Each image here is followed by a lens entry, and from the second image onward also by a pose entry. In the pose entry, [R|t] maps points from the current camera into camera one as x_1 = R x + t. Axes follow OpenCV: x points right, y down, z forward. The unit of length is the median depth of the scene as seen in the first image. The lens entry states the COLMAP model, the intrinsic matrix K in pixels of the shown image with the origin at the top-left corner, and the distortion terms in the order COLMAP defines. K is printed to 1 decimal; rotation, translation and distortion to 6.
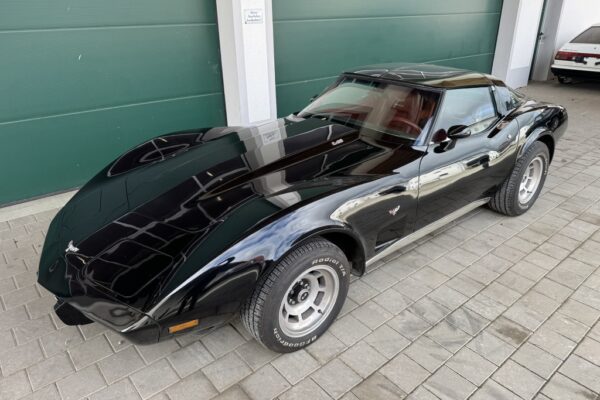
lens RADIAL K [[422.0, 0, 301.1], [0, 422.0, 198.8], [0, 0, 1]] dist [0.010435, -0.009474]
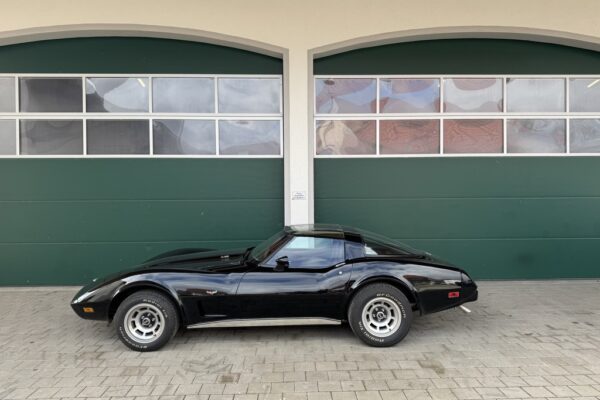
lens RADIAL K [[422.0, 0, 303.5], [0, 422.0, 201.6], [0, 0, 1]] dist [0.010435, -0.009474]
pose [[0.788367, 0.016974, -0.614972, 1.564277], [-0.255450, 0.918403, -0.302127, 0.107742], [0.559664, 0.395281, 0.728374, -0.226227]]
